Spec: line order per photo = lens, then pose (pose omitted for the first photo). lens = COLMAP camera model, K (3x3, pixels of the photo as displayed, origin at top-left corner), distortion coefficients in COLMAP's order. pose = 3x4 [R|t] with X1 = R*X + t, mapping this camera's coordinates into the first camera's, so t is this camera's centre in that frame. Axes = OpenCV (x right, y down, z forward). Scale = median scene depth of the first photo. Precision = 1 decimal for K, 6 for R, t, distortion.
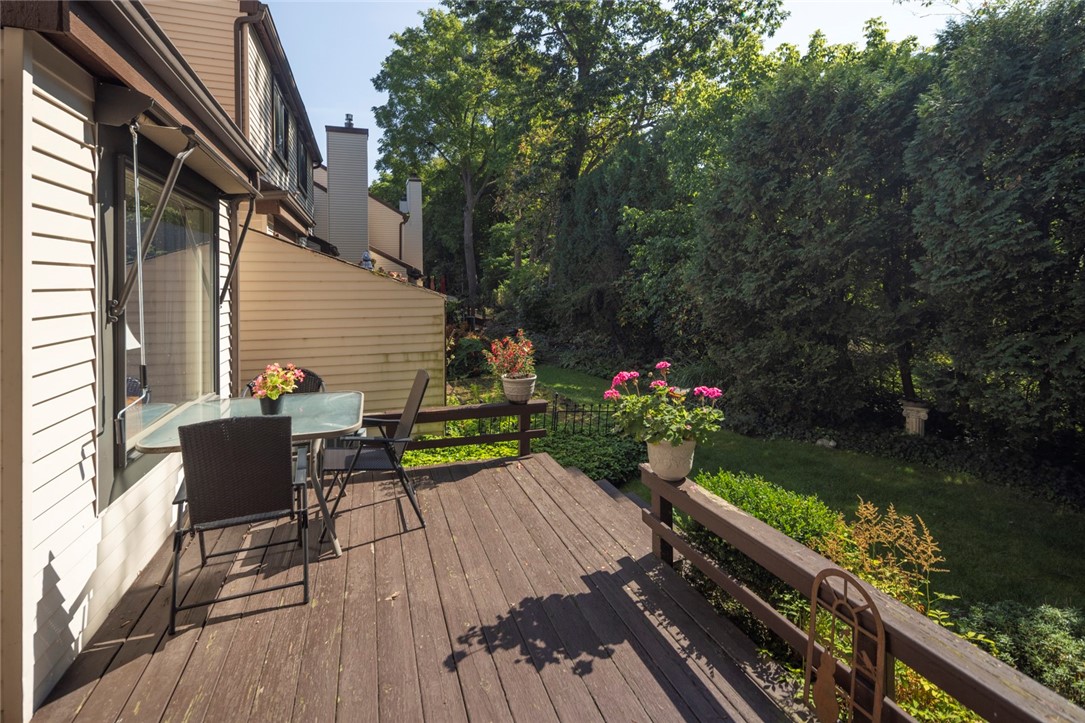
lens RADIAL K [[530.6, 0, 543.7], [0, 530.6, 360.9], [0, 0, 1]] dist [-0.000915, -0.000293]
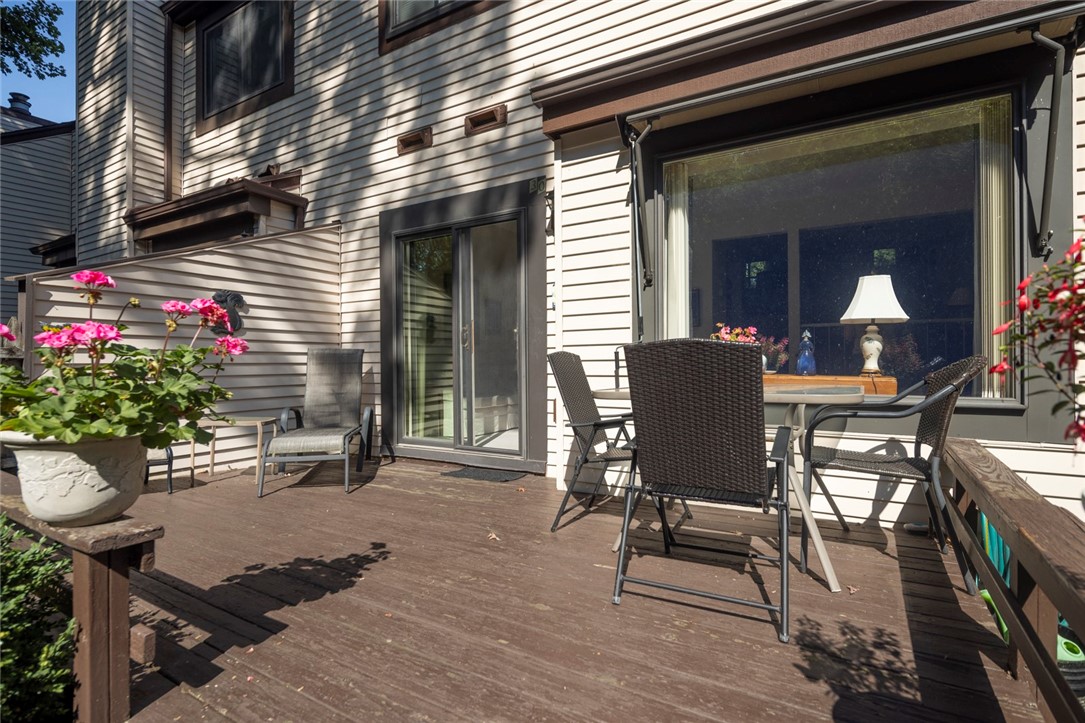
lens RADIAL K [[530.6, 0, 540.7], [0, 530.6, 362.9], [0, 0, 1]] dist [-0.000915, -0.000293]
pose [[-0.766639, 0.005053, -0.642058, 0.293901], [-0.086205, 0.990106, 0.110724, 0.001860], [0.636265, 0.140234, -0.758618, 1.972282]]
